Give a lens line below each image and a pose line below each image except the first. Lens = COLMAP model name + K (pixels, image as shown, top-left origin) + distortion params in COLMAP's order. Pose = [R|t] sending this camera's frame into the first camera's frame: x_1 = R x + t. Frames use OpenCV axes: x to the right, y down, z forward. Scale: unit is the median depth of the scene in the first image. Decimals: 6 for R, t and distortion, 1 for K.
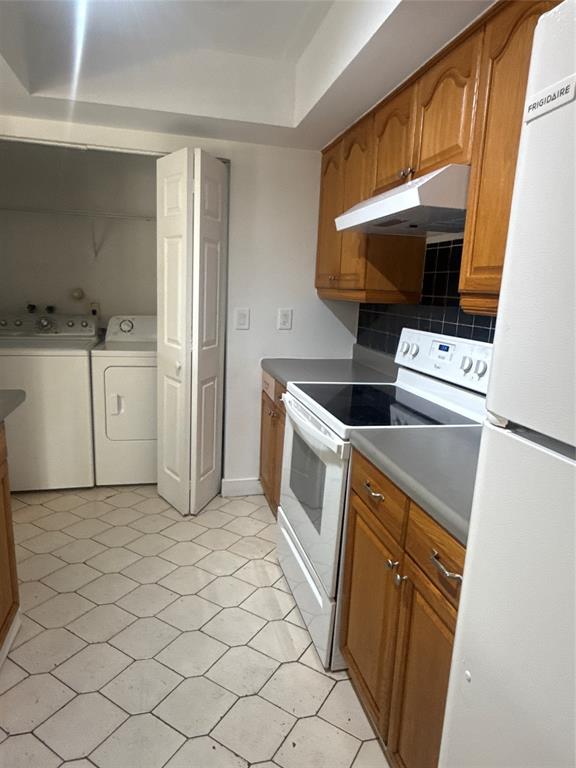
lens RADIAL K [[481.6, 0, 286.1], [0, 481.6, 387.3], [0, 0, 1]] dist [0.006601, -0.000606]
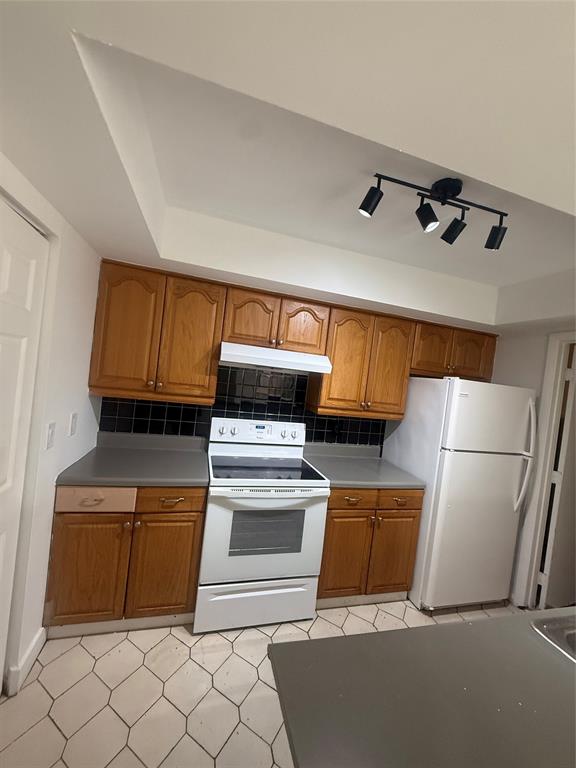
lens RADIAL K [[307.2, 0, 285.5], [0, 307.2, 377.1], [0, 0, 1]] dist [-0.000633, 0.000753]
pose [[-0.025998, -0.056023, 0.998091, -0.703506], [0.088096, 0.994415, 0.058111, -0.272811], [-0.995773, 0.089439, -0.020917, 0.726701]]
